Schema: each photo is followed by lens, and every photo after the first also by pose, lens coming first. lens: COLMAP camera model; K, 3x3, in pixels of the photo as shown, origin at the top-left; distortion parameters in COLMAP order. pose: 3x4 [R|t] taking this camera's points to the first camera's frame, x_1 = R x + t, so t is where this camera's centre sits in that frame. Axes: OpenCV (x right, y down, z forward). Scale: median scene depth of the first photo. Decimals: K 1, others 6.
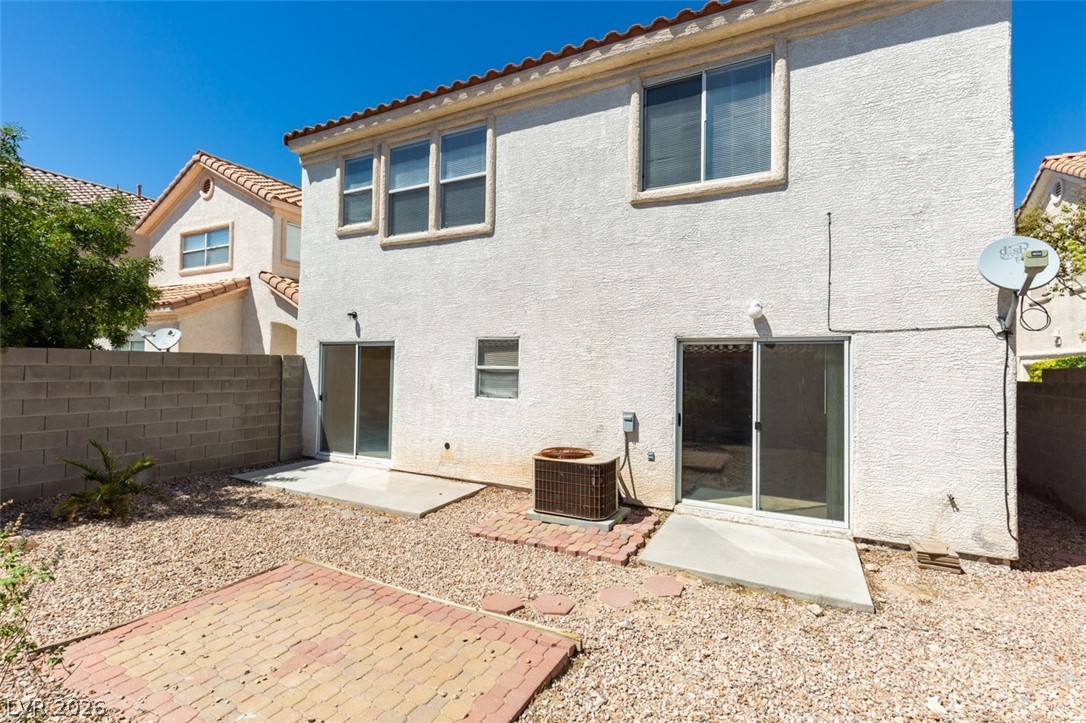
lens RADIAL K [[486.6, 0, 540.8], [0, 486.6, 356.2], [0, 0, 1]] dist [0.005366, -0.000713]
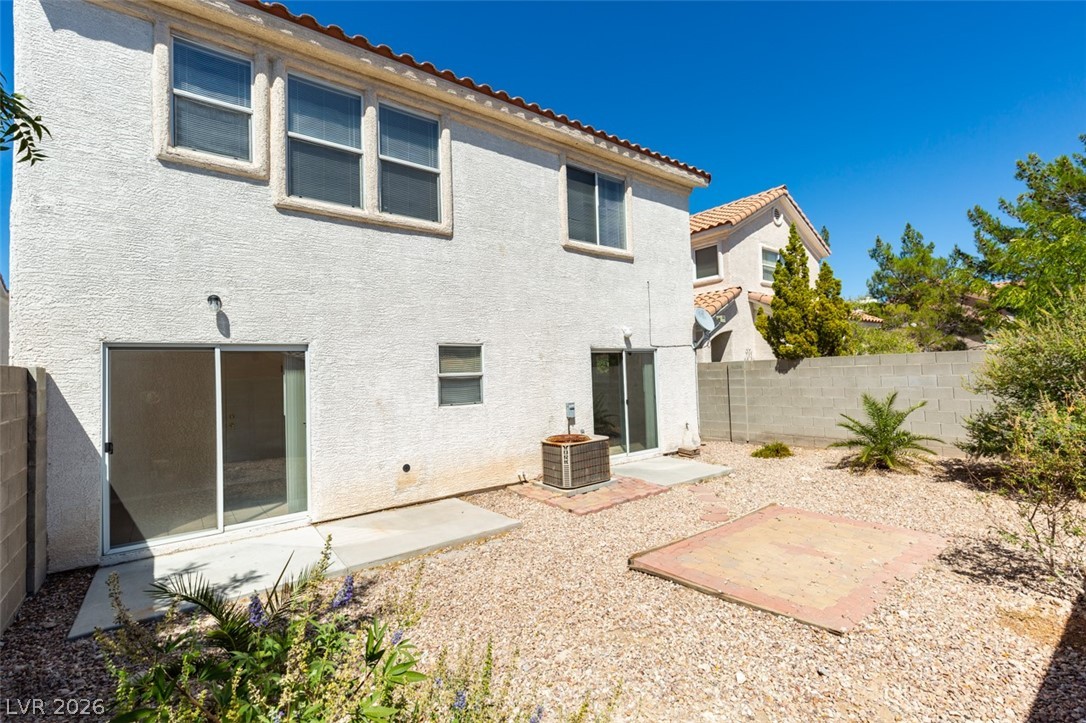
lens RADIAL K [[486.6, 0, 540.8], [0, 486.6, 356.2], [0, 0, 1]] dist [0.005366, -0.000713]
pose [[0.428306, 0.003909, 0.903625, -0.902423], [0.019616, 0.999715, -0.013622, 0.003353], [-0.903421, 0.023560, 0.428107, 0.426781]]
